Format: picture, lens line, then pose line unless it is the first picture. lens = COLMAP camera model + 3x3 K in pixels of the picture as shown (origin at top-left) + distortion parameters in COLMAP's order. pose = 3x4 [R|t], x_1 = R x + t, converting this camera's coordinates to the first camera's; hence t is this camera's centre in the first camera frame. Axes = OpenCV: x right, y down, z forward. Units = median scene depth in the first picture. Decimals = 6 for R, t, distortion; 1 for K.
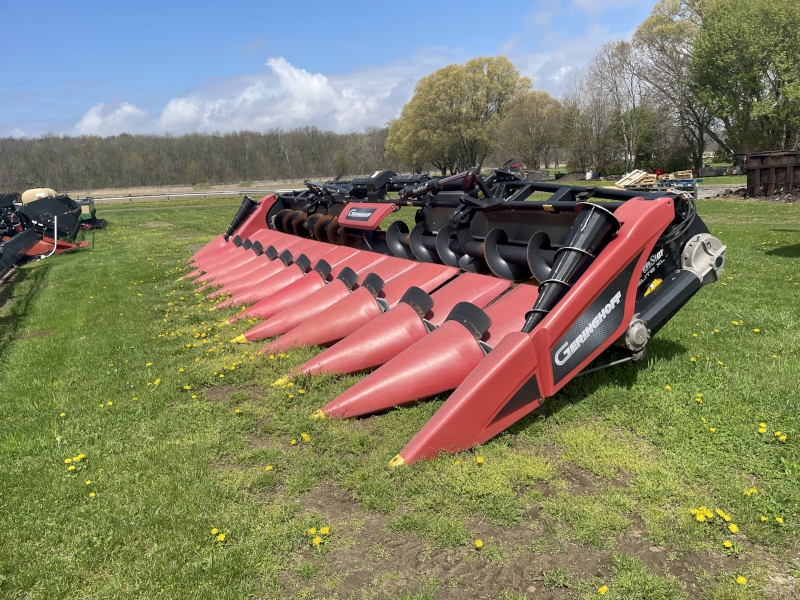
lens RADIAL K [[606.1, 0, 399.7], [0, 606.1, 299.9], [0, 0, 1]] dist [0.029125, 0.000126]
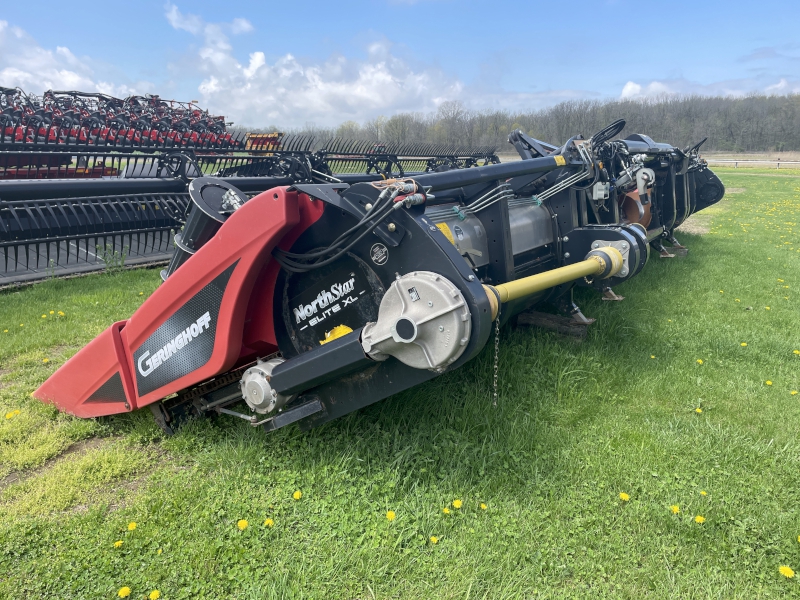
lens RADIAL K [[606.1, 0, 399.8], [0, 606.1, 300.1], [0, 0, 1]] dist [0.029125, 0.000126]
pose [[0.535390, 0.260874, -0.803307, 1.030191], [-0.212259, 0.962138, 0.170988, -0.191614], [0.817498, 0.078964, 0.570492, 0.782938]]
